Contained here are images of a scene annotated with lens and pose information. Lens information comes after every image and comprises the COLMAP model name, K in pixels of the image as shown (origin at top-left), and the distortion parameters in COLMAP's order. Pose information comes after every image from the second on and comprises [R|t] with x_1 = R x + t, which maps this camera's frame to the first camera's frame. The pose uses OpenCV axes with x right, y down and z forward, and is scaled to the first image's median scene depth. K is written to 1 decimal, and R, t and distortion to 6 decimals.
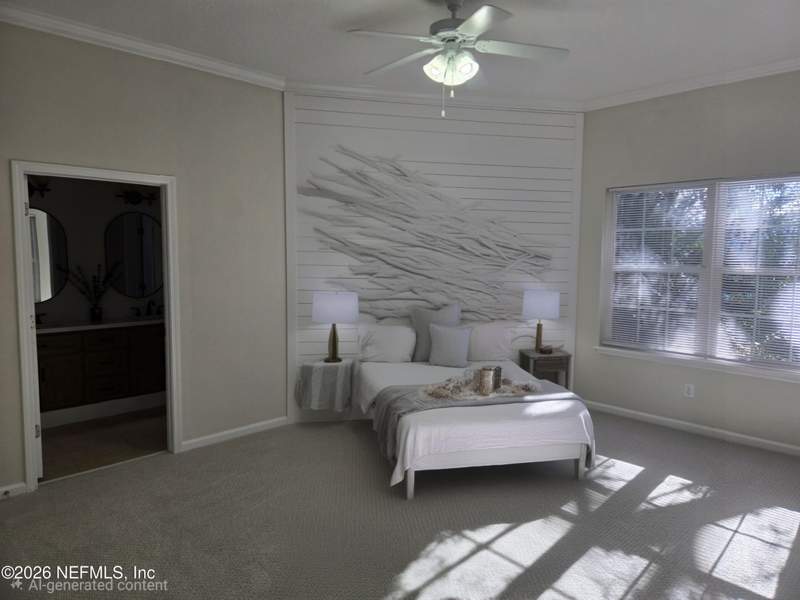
lens RADIAL K [[532.1, 0, 400.5], [0, 532.1, 301.7], [0, 0, 1]] dist [-0.008509, -0.005446]
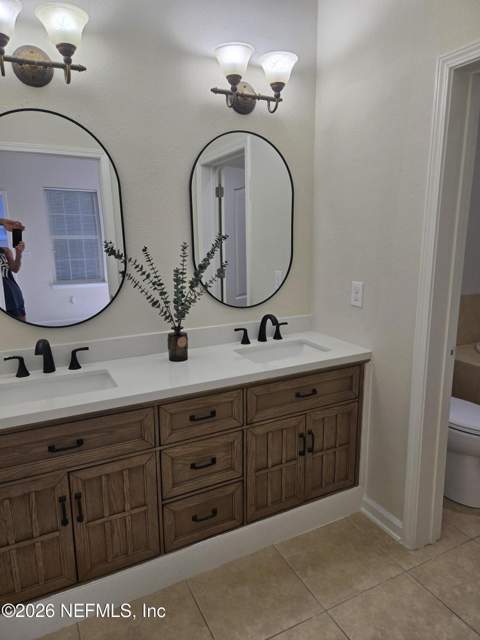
lens RADIAL K [[425.7, 0, 240.7], [0, 425.7, 321.4], [0, 0, 1]] dist [-0.008509, -0.005446]
pose [[0.954221, 0.050959, -0.294730, -0.406463], [-0.016930, 0.993002, 0.116879, -0.047243], [0.298624, -0.106539, 0.948406, 0.650224]]
